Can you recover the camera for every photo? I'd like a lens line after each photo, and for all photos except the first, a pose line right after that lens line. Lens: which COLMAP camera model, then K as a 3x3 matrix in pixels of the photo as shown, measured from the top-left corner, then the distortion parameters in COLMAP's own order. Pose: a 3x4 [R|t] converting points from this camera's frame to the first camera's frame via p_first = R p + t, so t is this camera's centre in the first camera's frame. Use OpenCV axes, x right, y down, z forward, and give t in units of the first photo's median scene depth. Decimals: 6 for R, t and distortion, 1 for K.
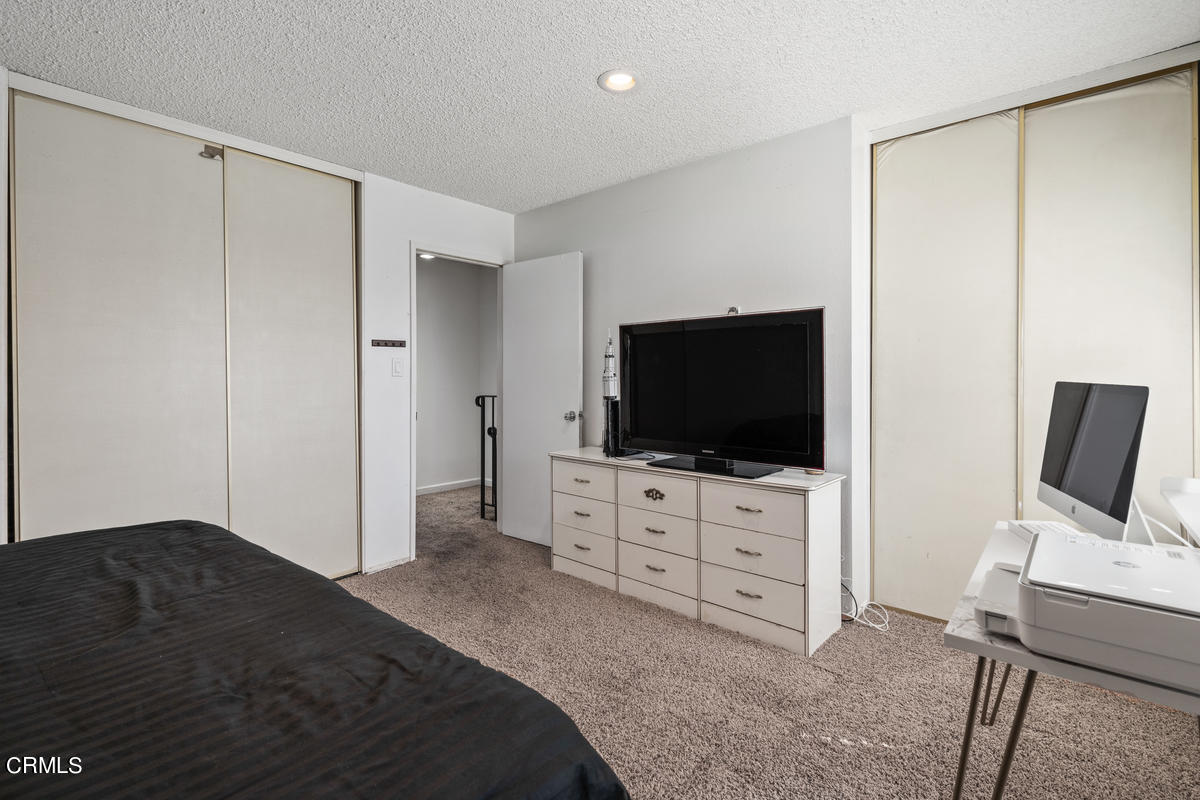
lens RADIAL K [[543.7, 0, 599.2], [0, 543.7, 377.6], [0, 0, 1]] dist [-0.008720, 0.005235]
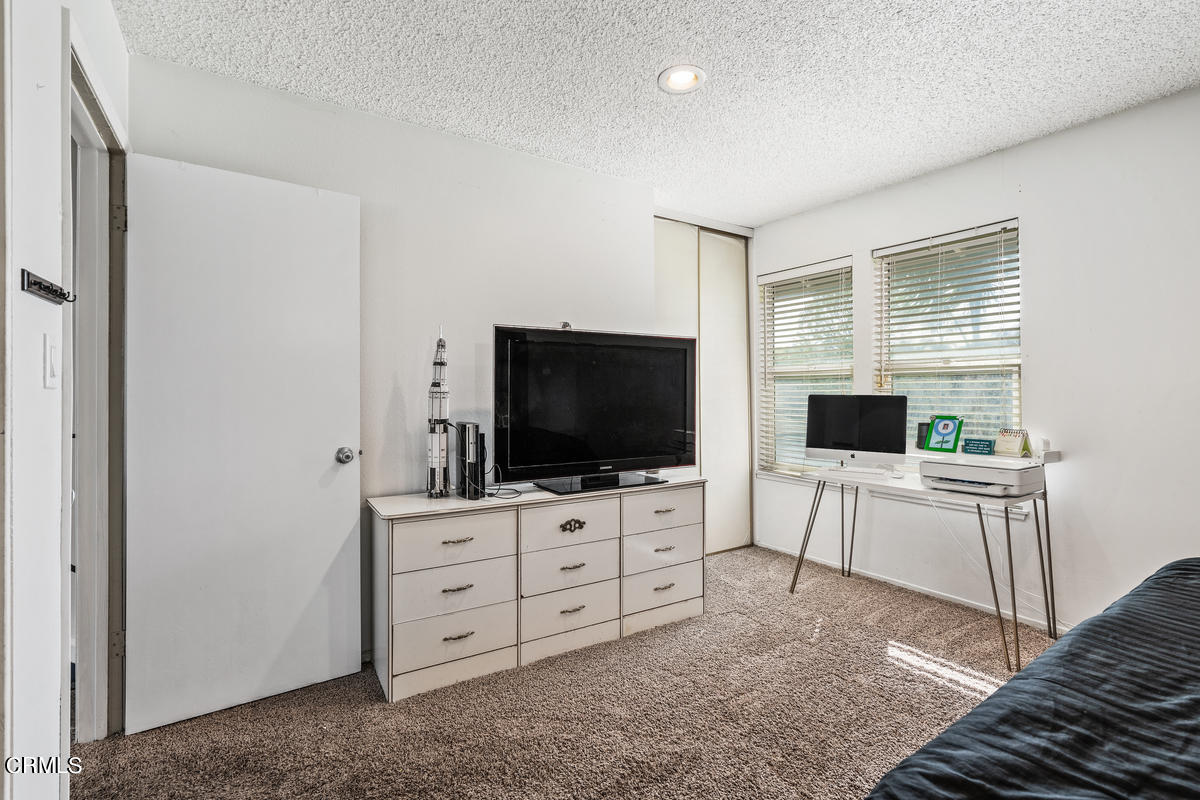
lens RADIAL K [[543.7, 0, 592.1], [0, 543.7, 395.8], [0, 0, 1]] dist [-0.008720, 0.005235]
pose [[0.282820, 0.000119, 0.959173, -0.731852], [0.005790, 0.999982, -0.001831, 0.006653], [-0.959155, 0.006072, 0.282814, 0.718534]]
